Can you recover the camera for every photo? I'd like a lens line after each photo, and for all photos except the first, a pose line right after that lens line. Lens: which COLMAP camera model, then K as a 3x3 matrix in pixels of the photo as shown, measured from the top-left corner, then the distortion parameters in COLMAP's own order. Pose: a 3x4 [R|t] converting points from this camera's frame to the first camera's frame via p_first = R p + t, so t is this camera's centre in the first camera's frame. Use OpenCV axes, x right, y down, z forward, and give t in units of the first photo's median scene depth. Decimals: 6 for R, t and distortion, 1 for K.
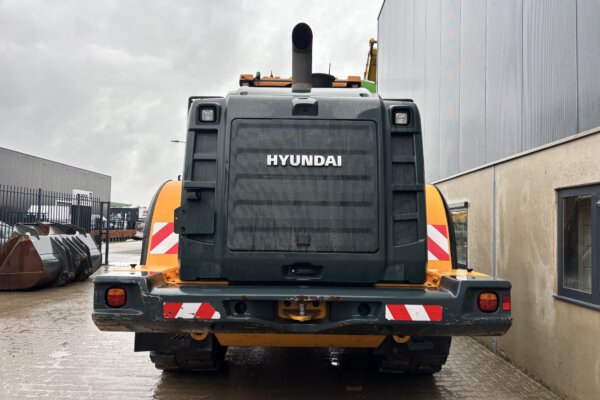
lens RADIAL K [[455.2, 0, 300.0], [0, 455.2, 200.0], [0, 0, 1]] dist [0.030623, -0.040775]
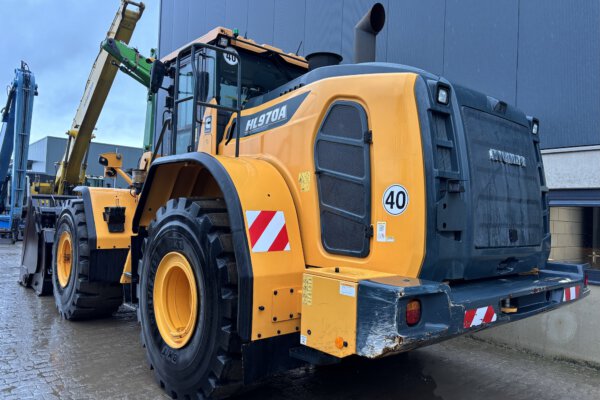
lens RADIAL K [[455.2, 0, 300.0], [0, 455.2, 200.0], [0, 0, 1]] dist [0.030623, -0.040775]
pose [[0.756589, 0.031319, 0.653140, -1.041550], [-0.060533, 0.997918, 0.022270, 0.013246], [-0.651083, -0.056386, 0.756909, 0.526877]]
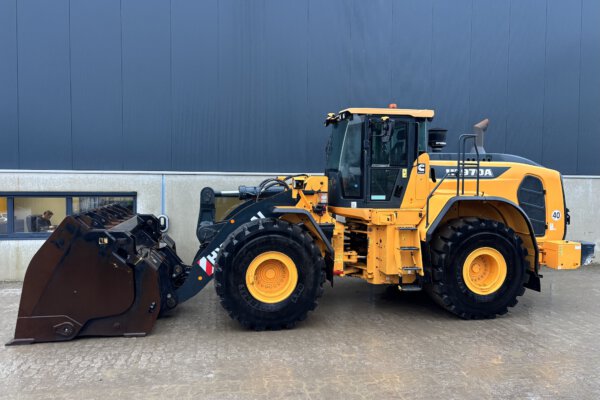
lens RADIAL K [[455.2, 0, 300.0], [0, 455.2, 200.0], [0, 0, 1]] dist [0.030623, -0.040775]
pose [[-0.181483, -0.063423, 0.981347, -2.617420], [-0.068366, 0.996317, 0.051747, -0.100957], [-0.981015, -0.057699, -0.185151, 3.030562]]
